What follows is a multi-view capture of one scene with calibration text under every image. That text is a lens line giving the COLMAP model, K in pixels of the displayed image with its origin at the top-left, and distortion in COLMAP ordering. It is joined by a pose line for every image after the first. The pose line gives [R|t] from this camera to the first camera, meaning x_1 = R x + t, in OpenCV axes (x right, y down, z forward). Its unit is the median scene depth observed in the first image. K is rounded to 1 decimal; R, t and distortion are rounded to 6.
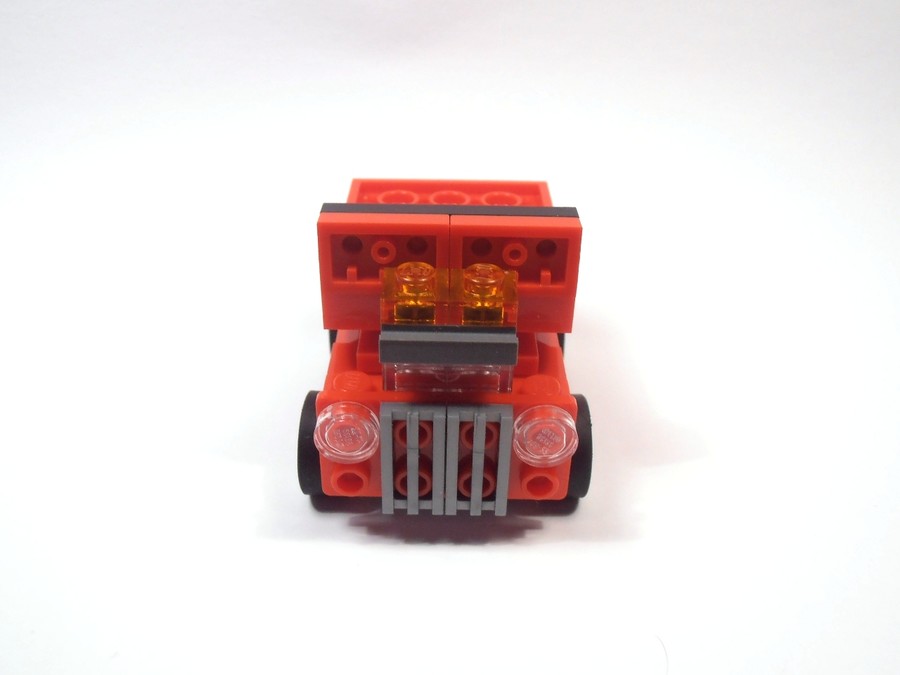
lens RADIAL K [[974.7, 0, 450.0], [0, 974.7, 337.5], [0, 0, 1]] dist [-0.274931, -0.003720]
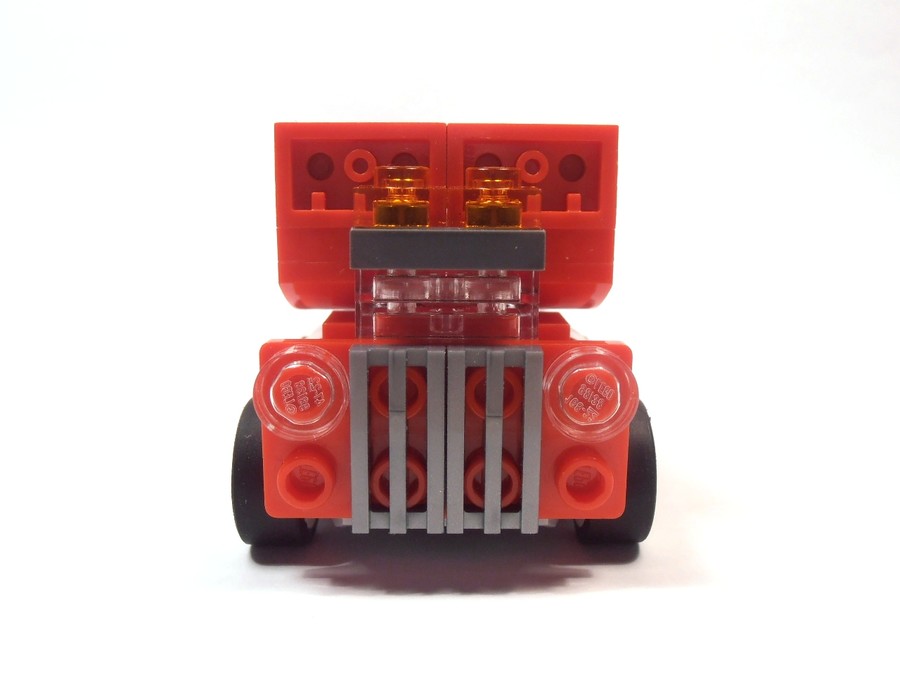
lens RADIAL K [[974.7, 0, 450.0], [0, 974.7, 337.5], [0, 0, 1]] dist [-0.274931, -0.003720]
pose [[0.999855, -0.015553, 0.006885, -0.005121], [0.017005, 0.923039, -0.384330, 0.315721], [-0.000377, 0.384391, 0.923170, 0.337477]]
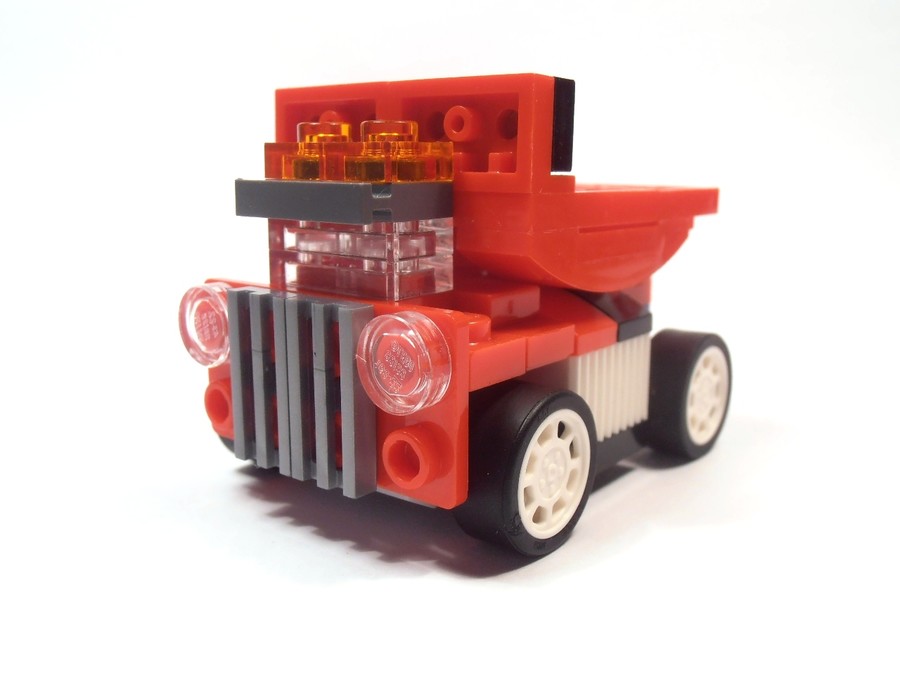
lens RADIAL K [[974.7, 0, 450.0], [0, 974.7, 337.5], [0, 0, 1]] dist [-0.274931, -0.003720]
pose [[0.797197, 0.116374, -0.592397, 0.478323], [-0.336634, 0.900228, -0.276166, 0.242584], [0.501154, 0.419579, 0.756834, 0.508029]]
